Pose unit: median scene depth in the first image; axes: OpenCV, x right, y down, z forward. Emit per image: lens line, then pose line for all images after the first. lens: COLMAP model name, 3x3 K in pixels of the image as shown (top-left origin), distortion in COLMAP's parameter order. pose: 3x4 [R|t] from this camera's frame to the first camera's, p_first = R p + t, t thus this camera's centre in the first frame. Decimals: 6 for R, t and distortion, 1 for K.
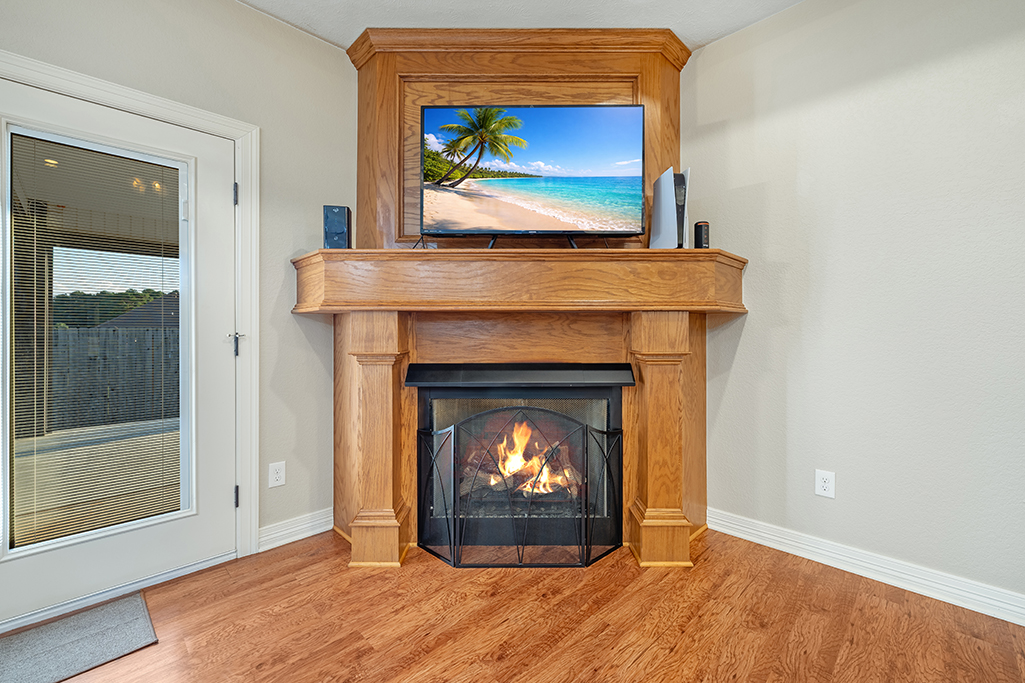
lens RADIAL K [[427.8, 0, 507.6], [0, 427.8, 334.5], [0, 0, 1]] dist [0.008148, -0.000855]
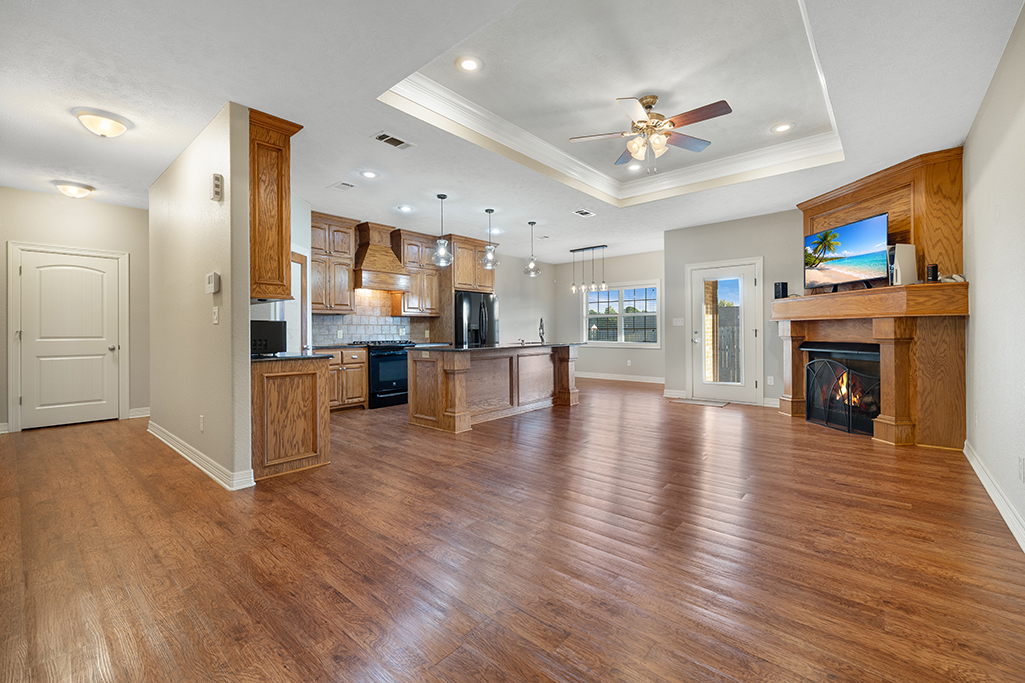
lens RADIAL K [[427.8, 0, 516.0], [0, 427.8, 330.5], [0, 0, 1]] dist [0.008148, -0.000855]
pose [[0.103167, 0.001970, -0.994662, 2.076190], [-0.001698, 0.999997, 0.001804, 0.006504], [0.994663, 0.001503, 0.103170, -0.902725]]
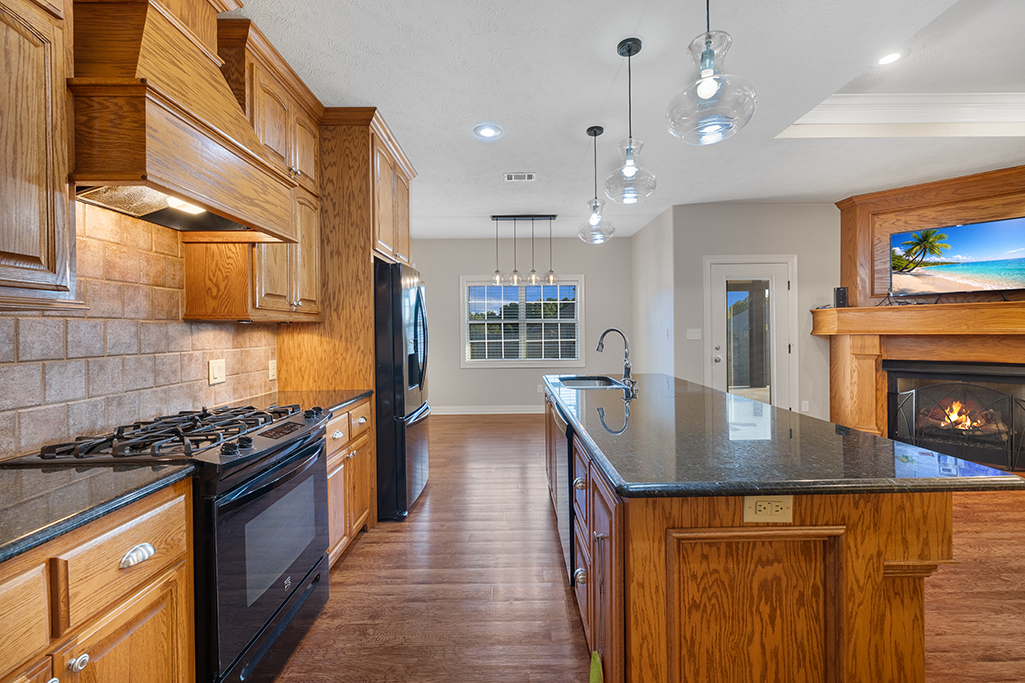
lens RADIAL K [[427.8, 0, 522.3], [0, 427.8, 332.5], [0, 0, 1]] dist [0.008148, -0.000855]
pose [[0.734259, -0.000590, -0.678870, -0.097618], [0.002278, 0.999996, 0.001596, -0.069438], [0.678866, -0.002718, 0.734257, -1.707563]]
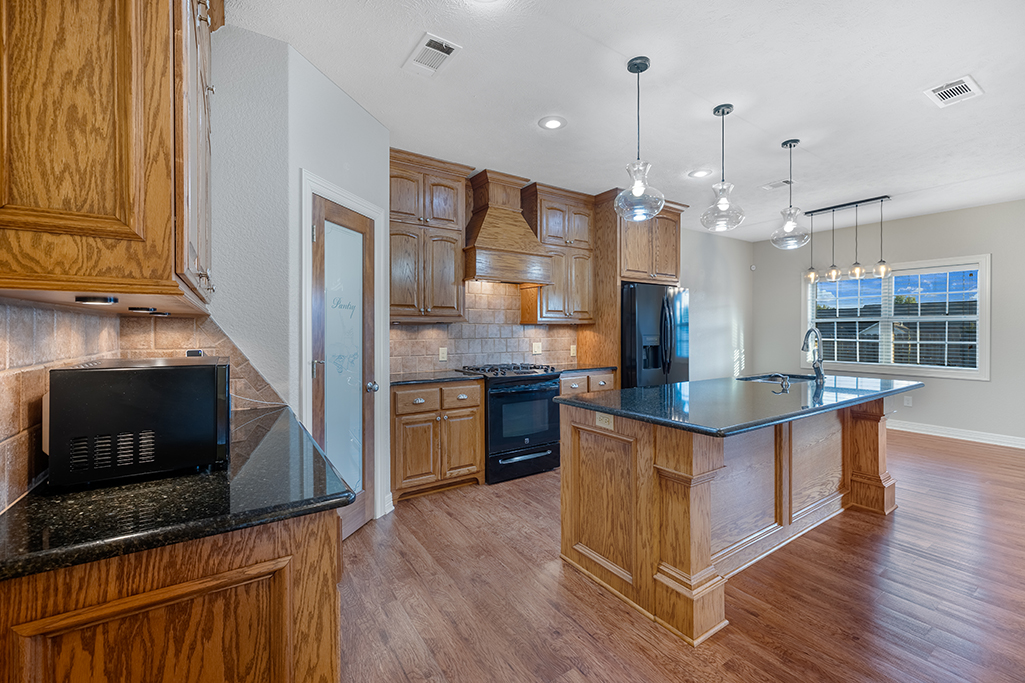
lens RADIAL K [[427.8, 0, 519.4], [0, 427.8, 334.8], [0, 0, 1]] dist [0.008148, -0.000855]
pose [[-0.164150, 0.013690, -0.986340, 0.780443], [-0.007102, 0.999861, 0.015060, -0.074810], [0.986410, 0.009477, -0.164030, -1.178347]]
